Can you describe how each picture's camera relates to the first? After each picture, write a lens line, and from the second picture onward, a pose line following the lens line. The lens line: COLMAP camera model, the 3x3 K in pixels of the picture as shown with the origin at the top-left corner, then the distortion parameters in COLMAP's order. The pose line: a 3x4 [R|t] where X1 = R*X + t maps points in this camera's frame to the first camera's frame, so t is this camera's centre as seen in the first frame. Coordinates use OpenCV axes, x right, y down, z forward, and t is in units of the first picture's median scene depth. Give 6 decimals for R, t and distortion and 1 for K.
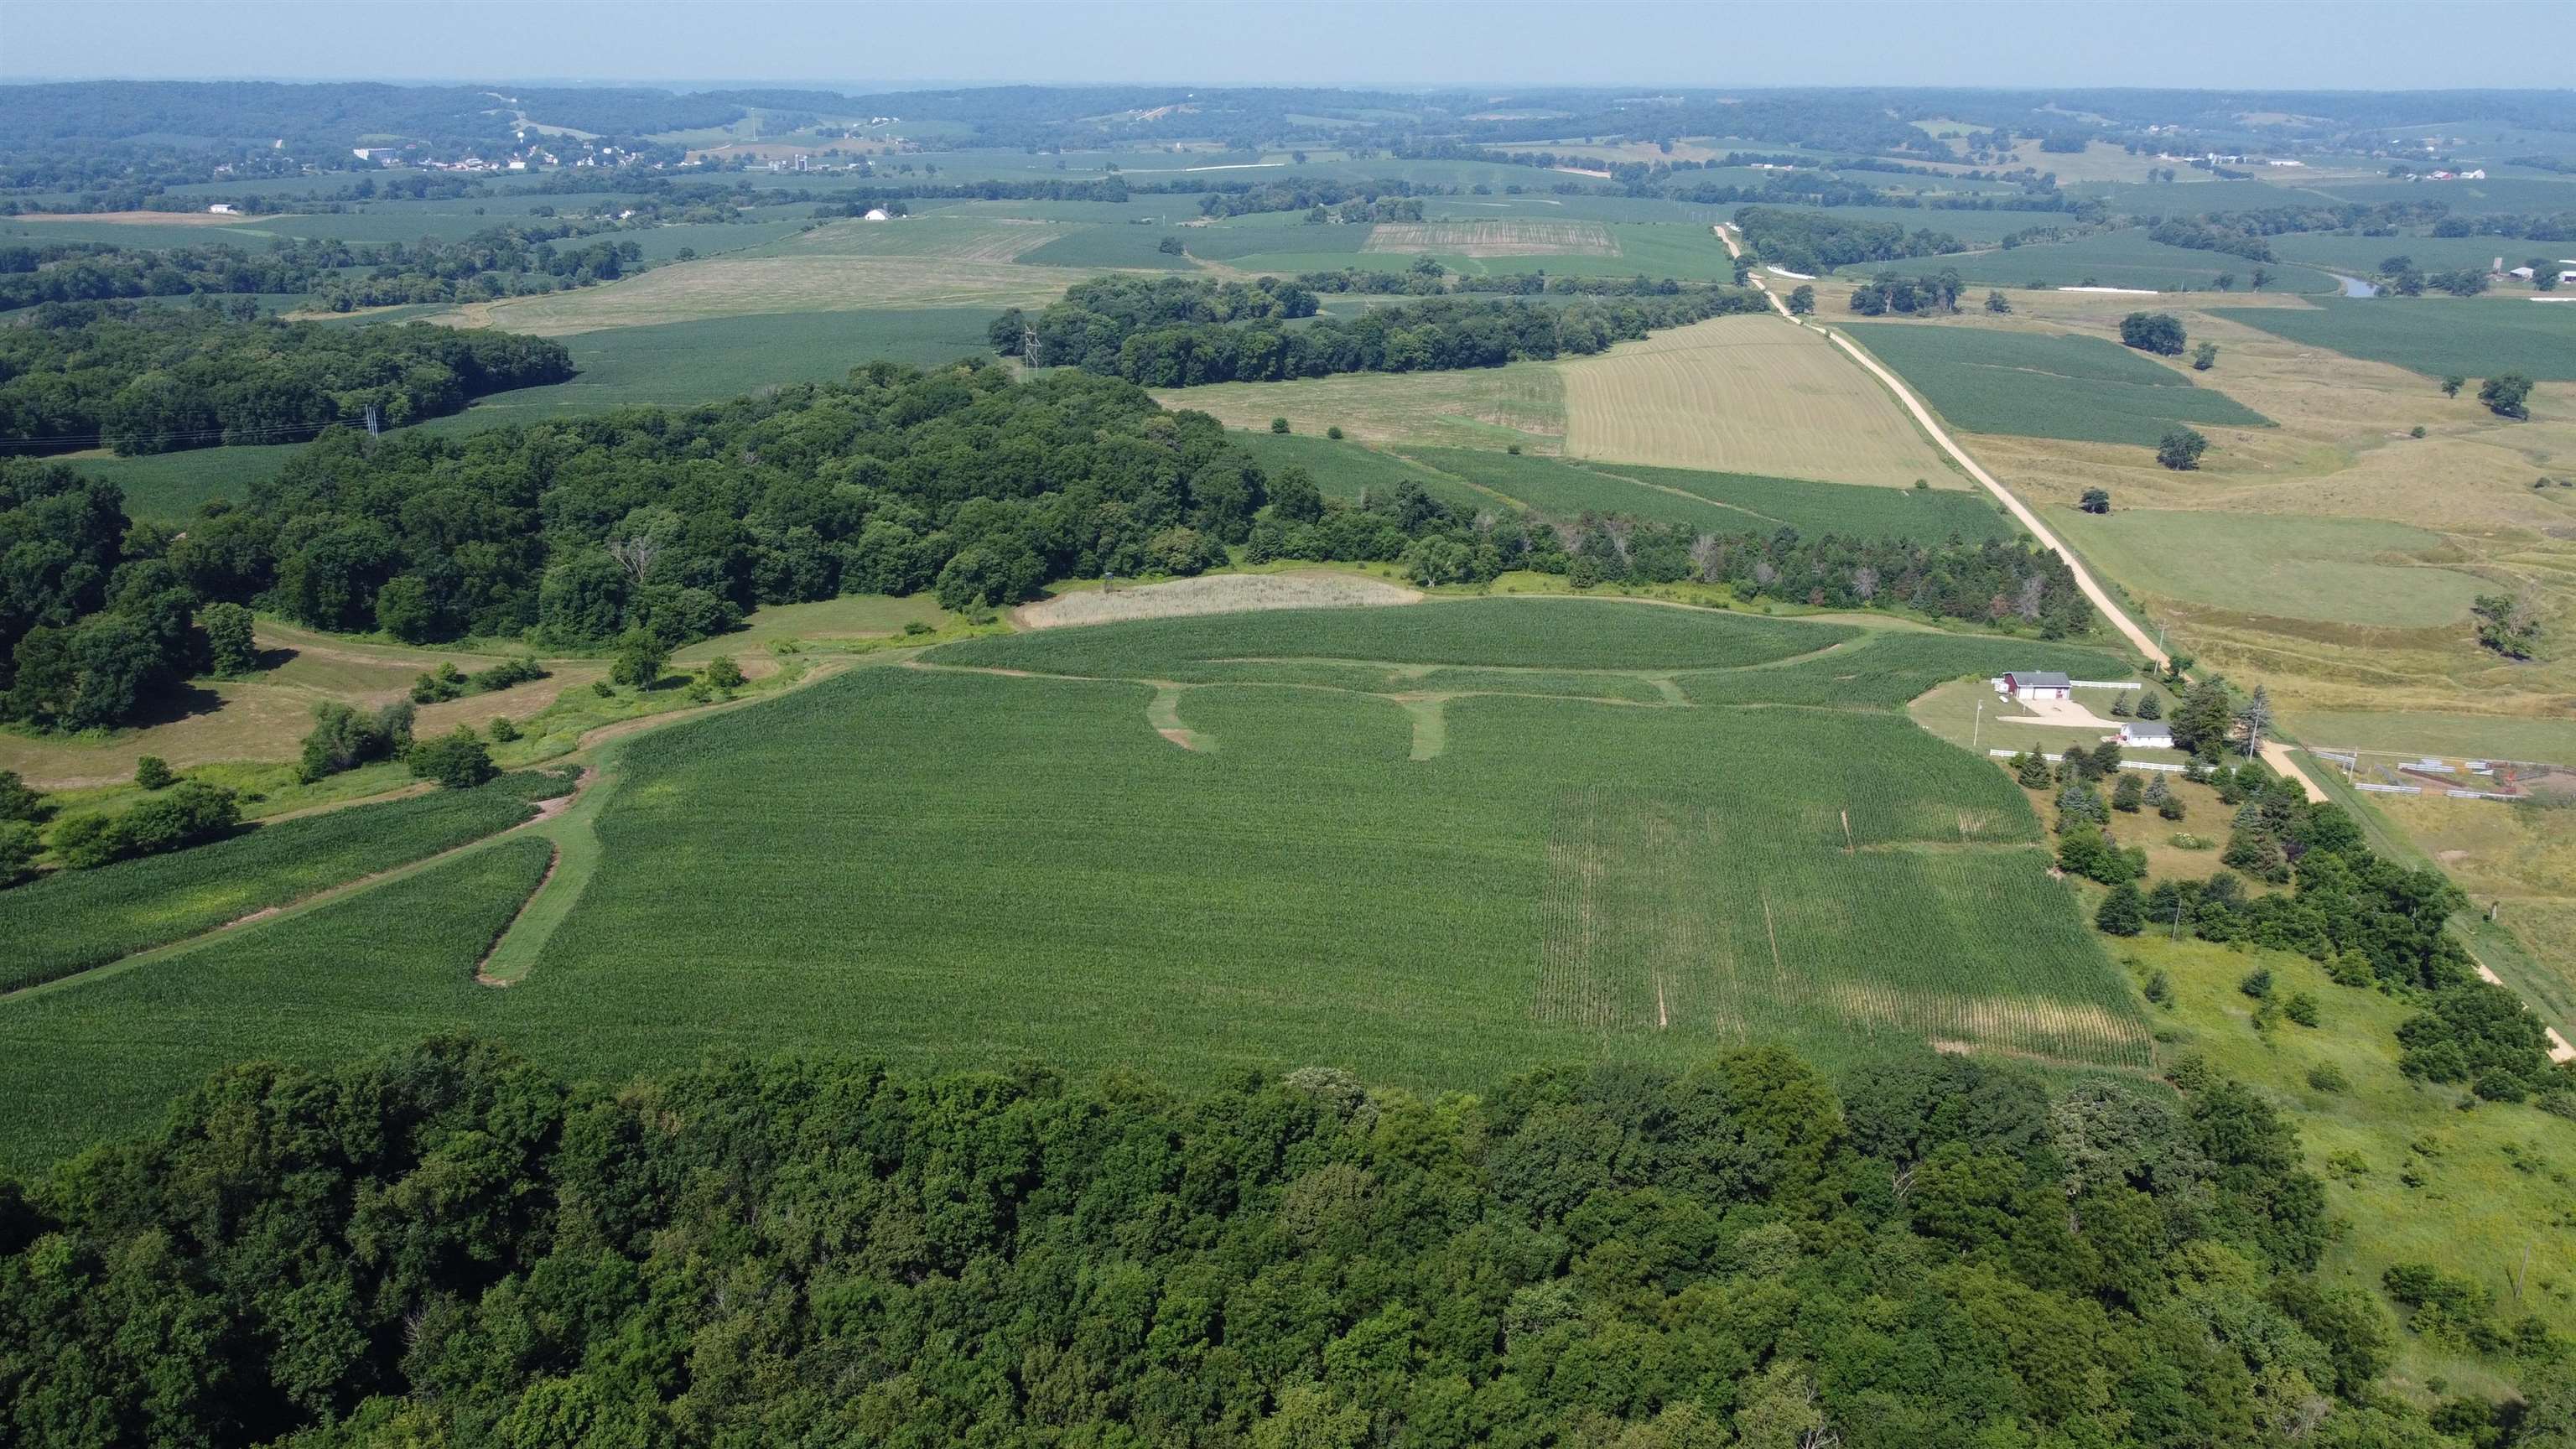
lens RADIAL K [[1962.8, 0, 1285.4], [0, 1962.8, 726.6], [0, 0, 1]] dist [-0.001425, -0.003999]
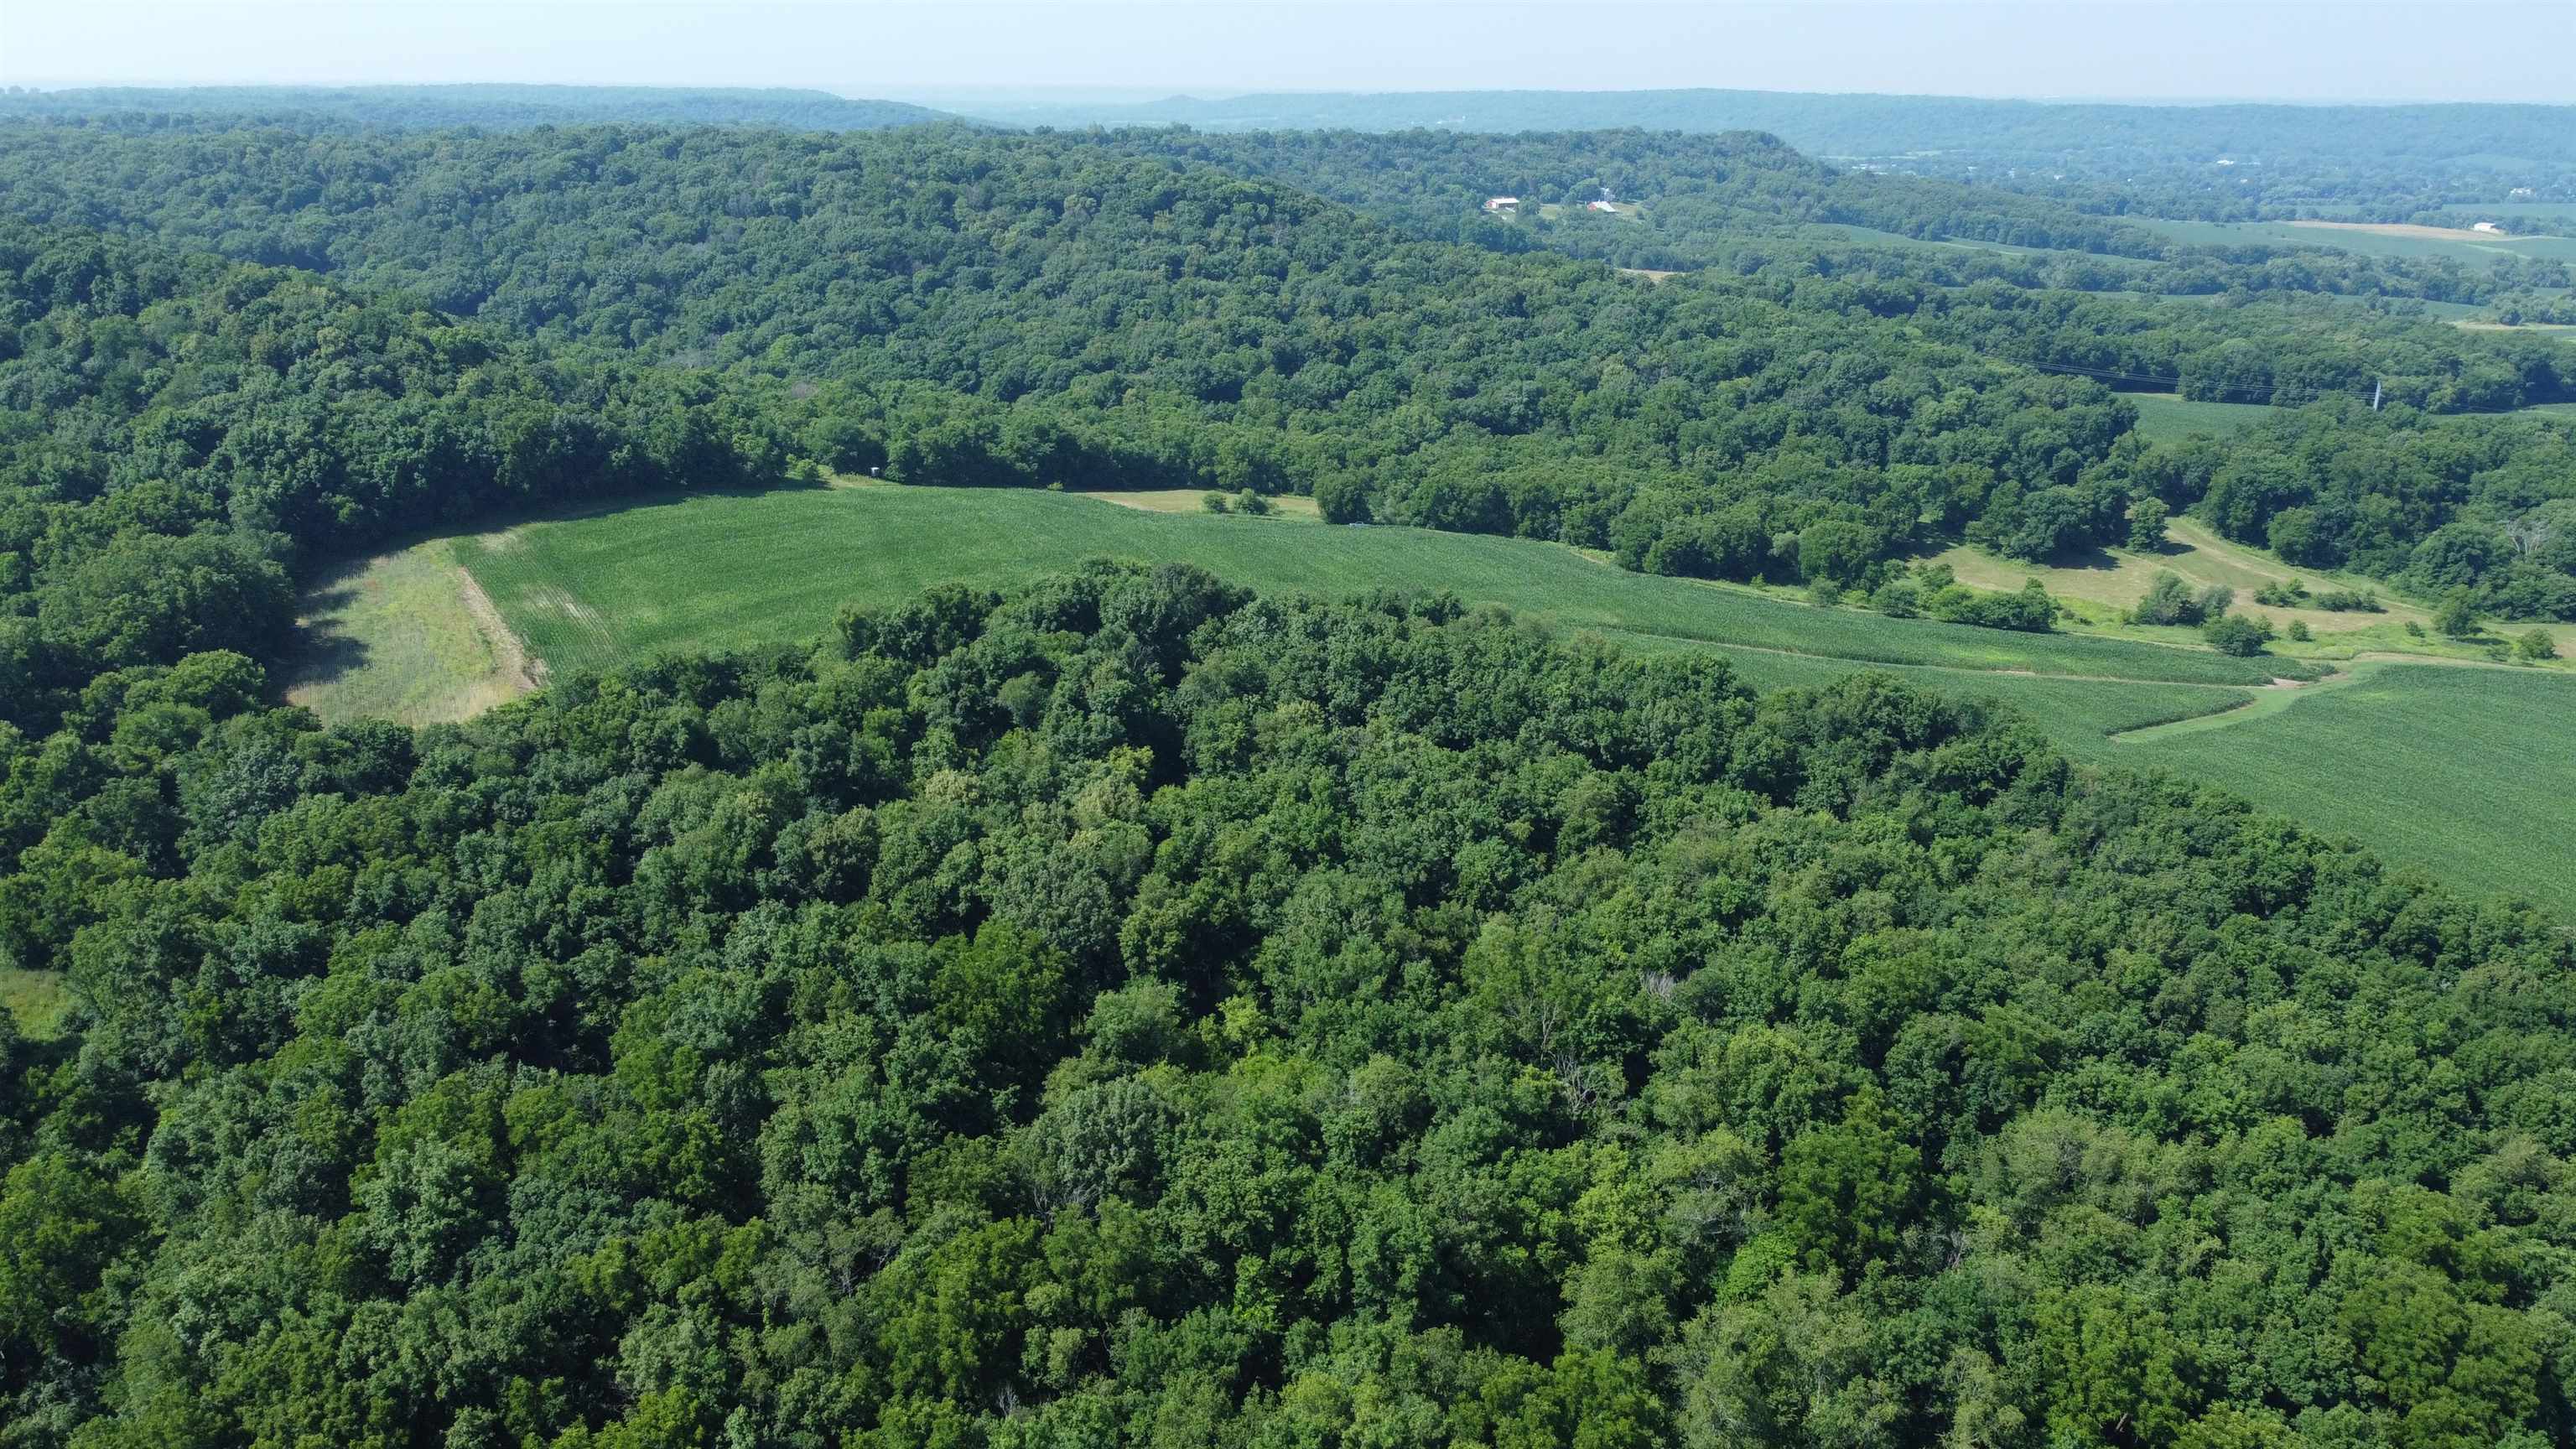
lens RADIAL K [[1962.8, 0, 1283.9], [0, 1962.8, 720.2], [0, 0, 1]] dist [-0.001425, -0.003999]
pose [[0.496323, 0.265397, -0.826576, 0.172428], [-0.276577, 0.950853, 0.139228, 0.033368], [0.822902, 0.159510, 0.545333, -0.092761]]
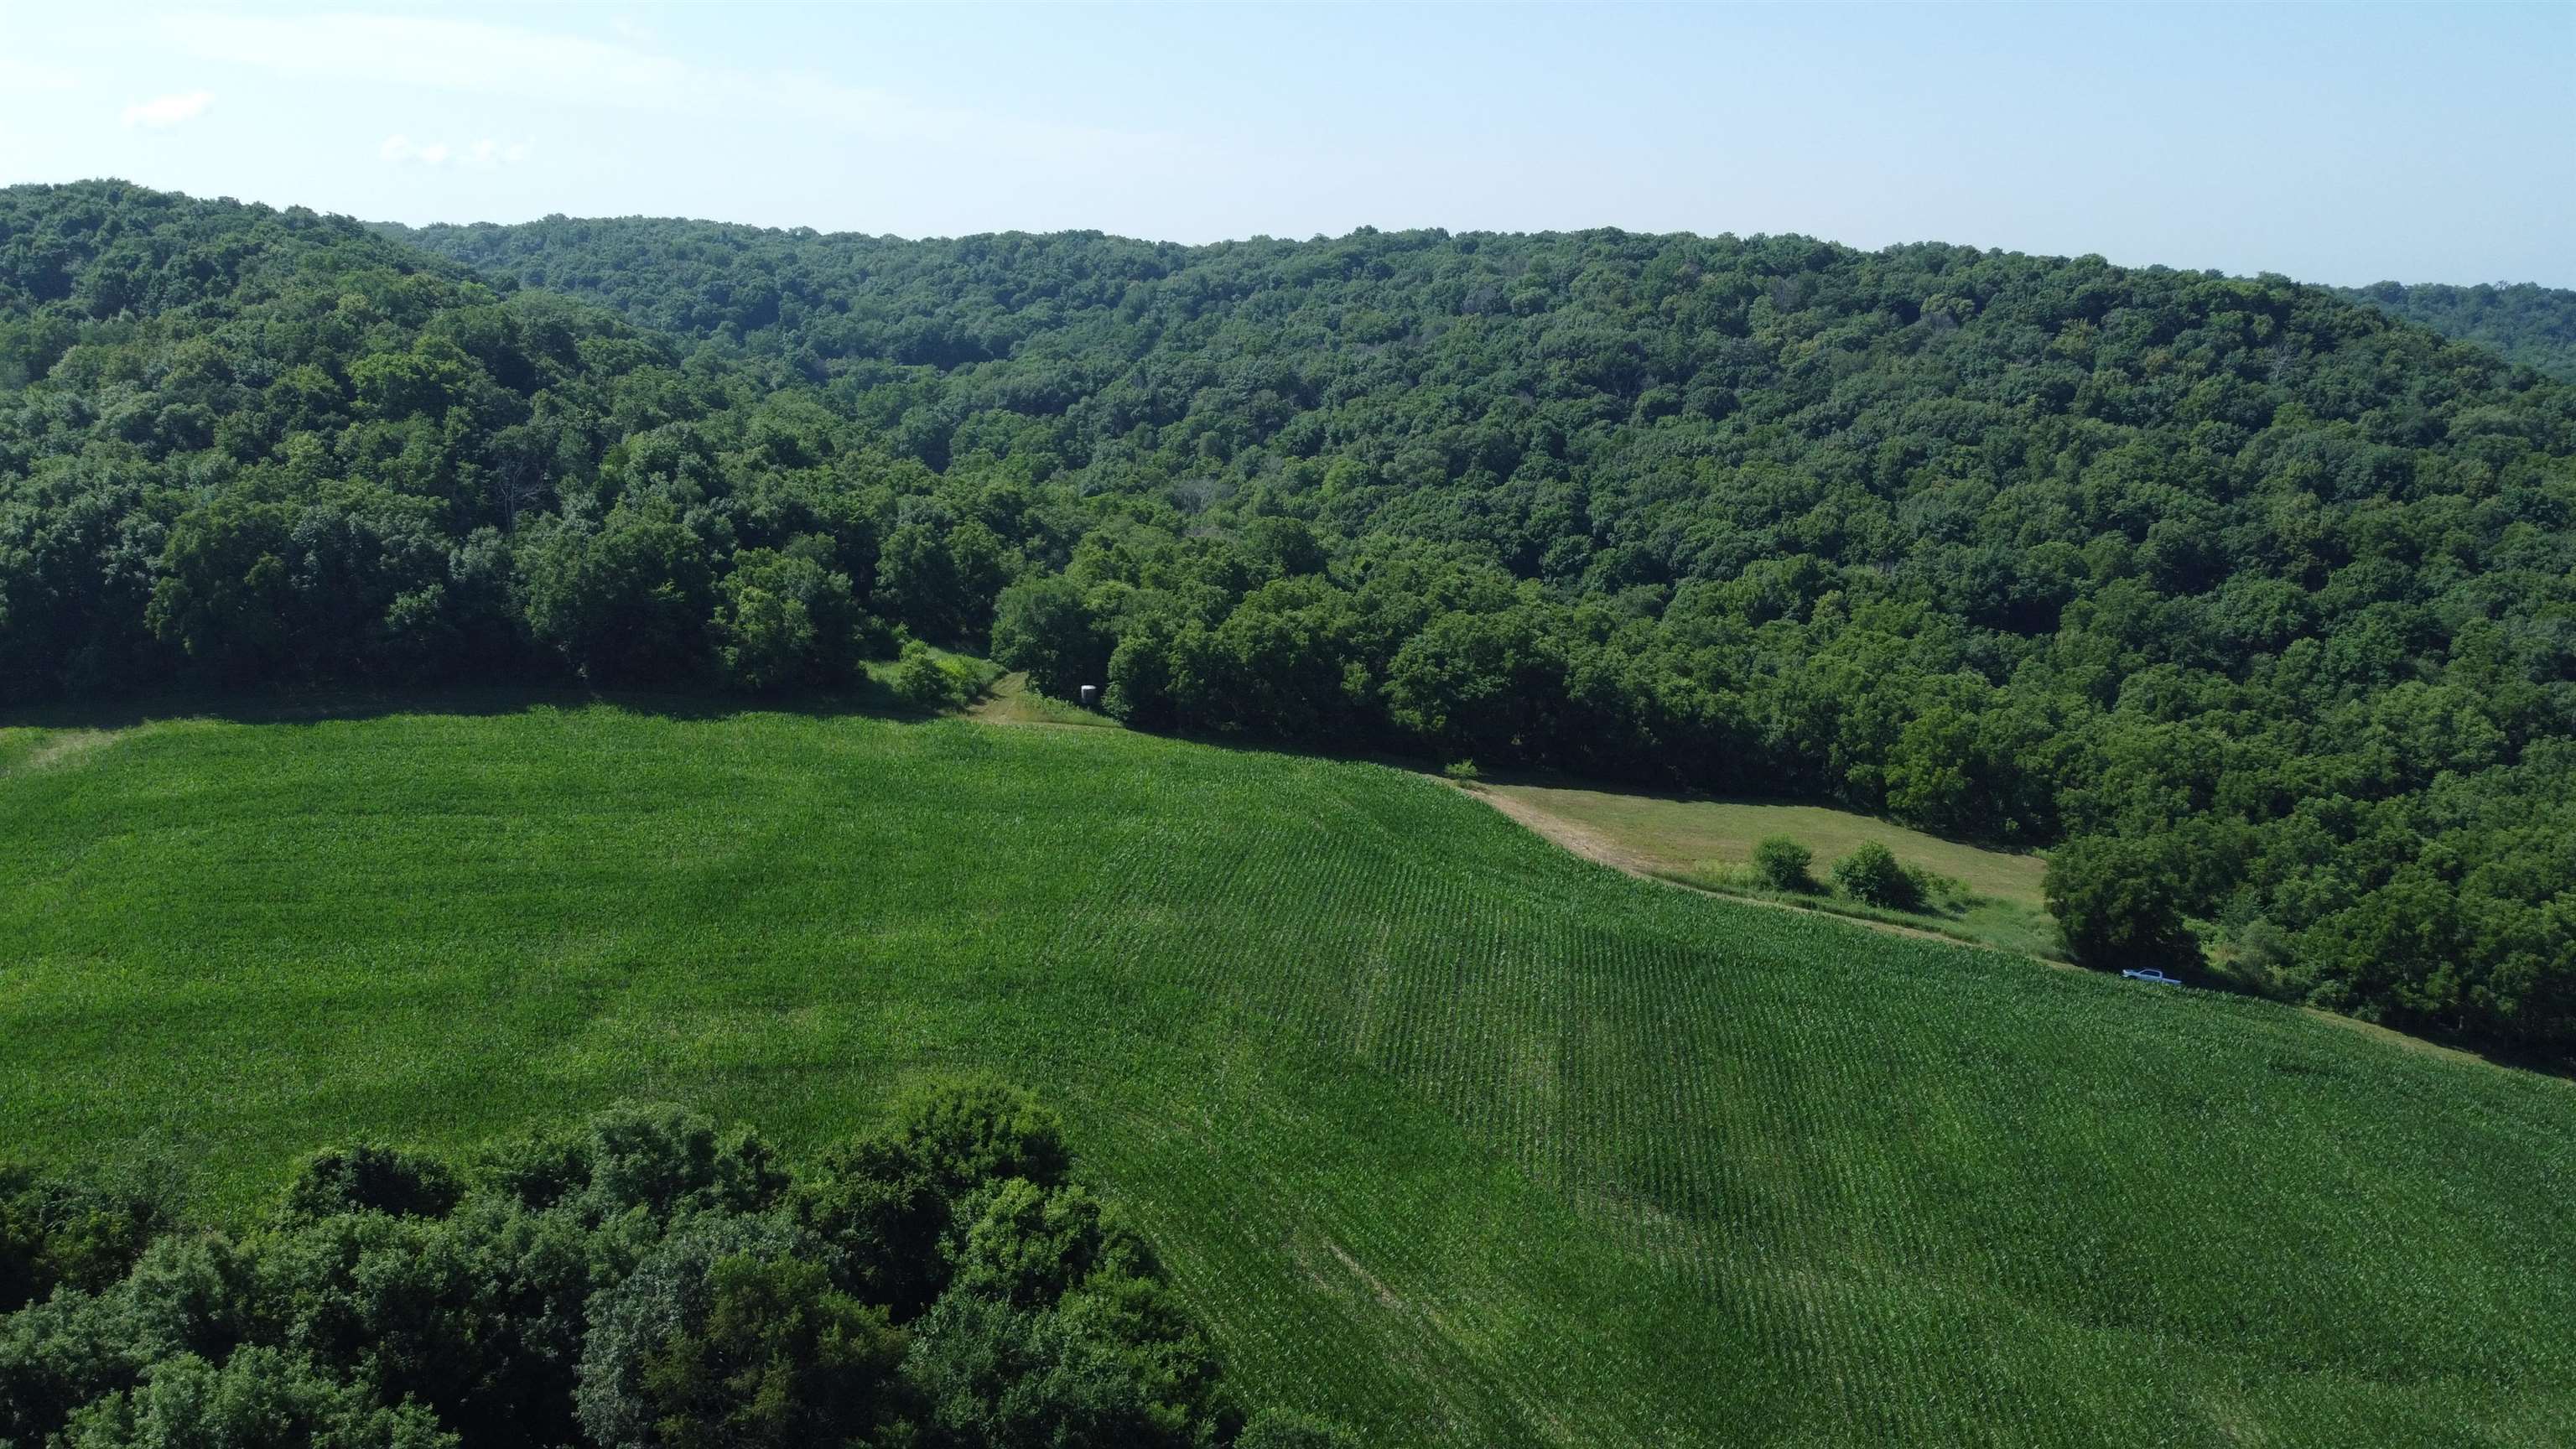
lens RADIAL K [[1962.8, 0, 1294.4], [0, 1962.8, 728.6], [0, 0, 1]] dist [-0.001425, -0.003999]
pose [[-0.023806, 0.221372, -0.974899, -0.171881], [-0.334139, 0.917331, 0.216459, 0.005299], [0.942223, 0.330905, 0.052131, 0.178128]]
